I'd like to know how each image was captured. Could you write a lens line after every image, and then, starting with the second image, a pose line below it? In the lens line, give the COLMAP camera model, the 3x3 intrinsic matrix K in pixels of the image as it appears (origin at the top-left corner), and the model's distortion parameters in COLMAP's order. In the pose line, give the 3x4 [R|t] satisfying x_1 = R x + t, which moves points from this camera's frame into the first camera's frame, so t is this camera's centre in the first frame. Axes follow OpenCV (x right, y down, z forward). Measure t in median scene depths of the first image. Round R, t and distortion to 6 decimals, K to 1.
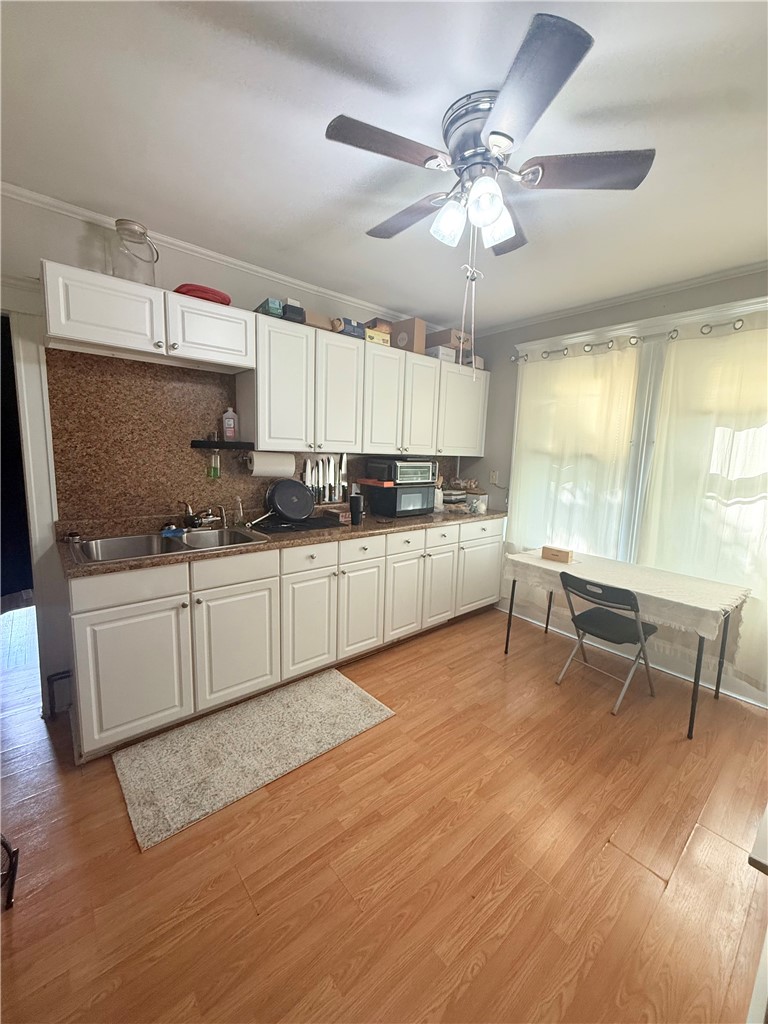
lens RADIAL K [[409.9, 0, 387.5], [0, 409.9, 509.6], [0, 0, 1]] dist [0.001189, 0.000341]
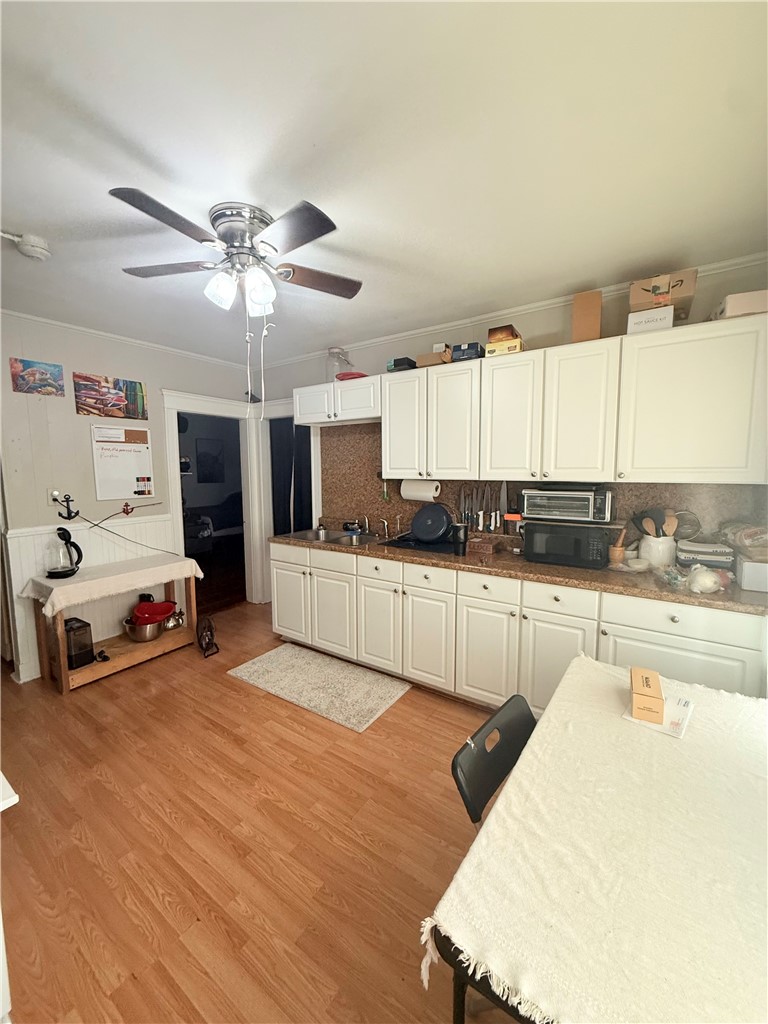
lens RADIAL K [[409.9, 0, 387.2], [0, 409.9, 510.4], [0, 0, 1]] dist [0.001189, 0.000341]
pose [[0.252873, 0.068912, -0.965042, 0.953103], [-0.122806, 0.991678, 0.038634, -0.099713], [0.959674, 0.108744, 0.259231, 0.707714]]
